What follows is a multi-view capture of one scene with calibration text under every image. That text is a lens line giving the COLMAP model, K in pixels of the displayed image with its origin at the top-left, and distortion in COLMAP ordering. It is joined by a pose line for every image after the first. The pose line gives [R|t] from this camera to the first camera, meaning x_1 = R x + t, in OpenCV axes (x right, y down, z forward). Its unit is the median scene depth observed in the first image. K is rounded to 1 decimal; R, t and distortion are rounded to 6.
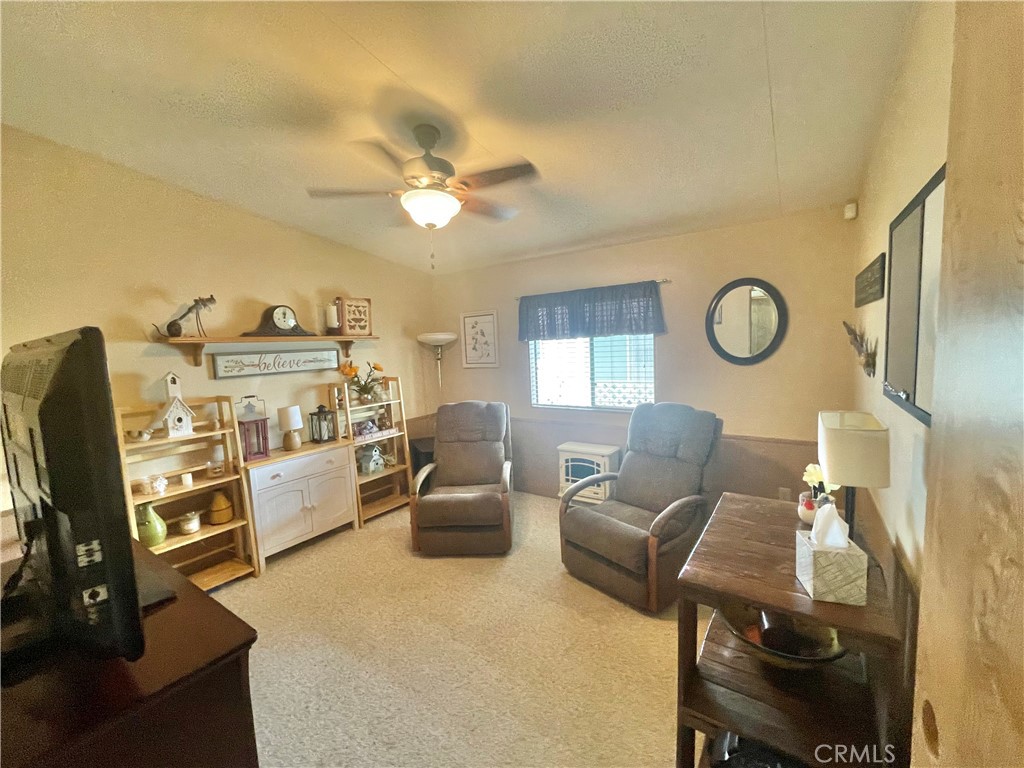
lens RADIAL K [[414.6, 0, 513.3], [0, 414.6, 382.6], [0, 0, 1]] dist [-0.001185, 0.000061]
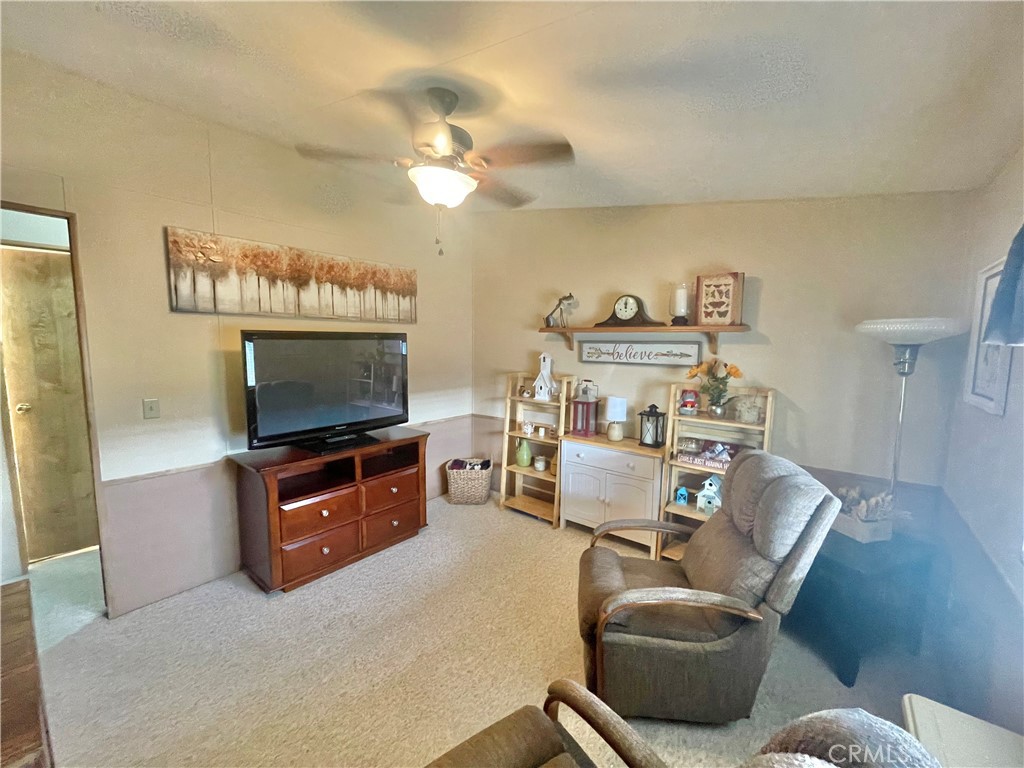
lens RADIAL K [[414.6, 0, 512.6], [0, 414.6, 383.2], [0, 0, 1]] dist [-0.001185, 0.000061]
pose [[-0.075007, 0.143875, -0.986749, 0.417577], [-0.099066, 0.983566, 0.150942, -0.092757], [0.992250, 0.109075, -0.059521, 0.735722]]
